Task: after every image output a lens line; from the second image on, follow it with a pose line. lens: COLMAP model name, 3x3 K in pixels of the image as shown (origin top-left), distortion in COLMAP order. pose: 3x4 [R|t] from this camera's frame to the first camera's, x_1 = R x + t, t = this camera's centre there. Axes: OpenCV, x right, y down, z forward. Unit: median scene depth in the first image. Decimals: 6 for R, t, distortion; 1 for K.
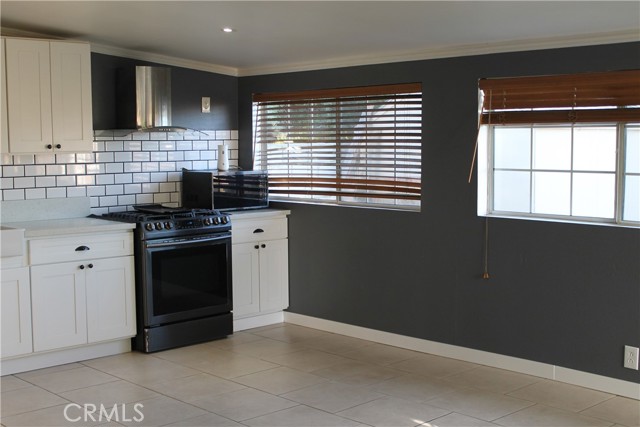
lens RADIAL K [[863.0, 0, 307.3], [0, 863.0, 233.7], [0, 0, 1]] dist [-0.045964, 0.031838]
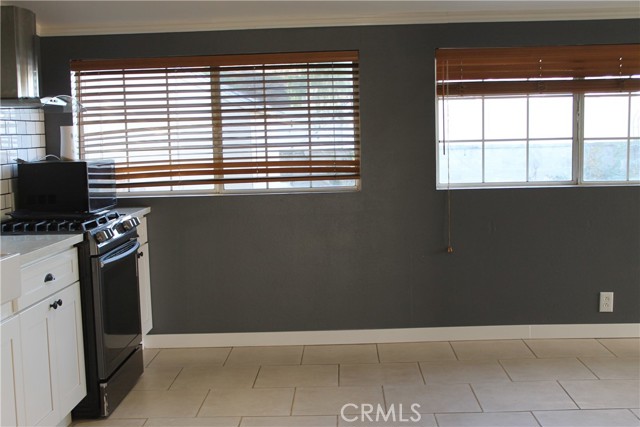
lens RADIAL K [[863.0, 0, 307.3], [0, 863.0, 233.7], [0, 0, 1]] dist [-0.045964, 0.031838]
pose [[0.705123, -0.095237, 0.702660, -0.551841], [0.099086, 0.994451, 0.035353, -0.018640], [-0.702128, 0.044696, 0.710647, 0.383797]]
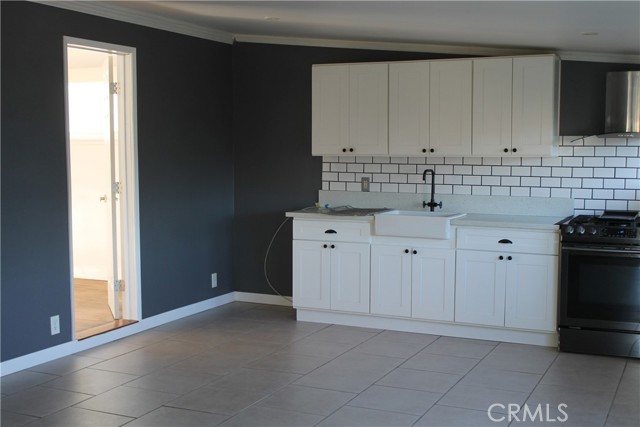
lens RADIAL K [[874.6, 0, 320.0], [0, 874.6, 213.5], [0, 0, 1]] dist [-0.025404, 0.058145]
pose [[0.382523, 0.084749, -0.920051, 0.663599], [-0.106334, 0.993206, 0.047277, -0.045488], [0.917807, 0.079748, 0.388935, 0.316916]]
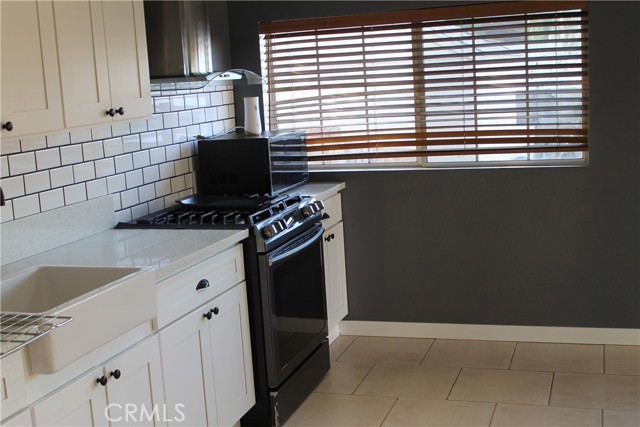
lens RADIAL K [[863.0, 0, 307.3], [0, 863.0, 233.7], [0, 0, 1]] dist [-0.045964, 0.031838]
pose [[0.876546, -0.130770, 0.463214, -0.445051], [0.104609, 0.991139, 0.081855, -0.054116], [-0.469814, -0.023293, 0.882458, 0.435064]]
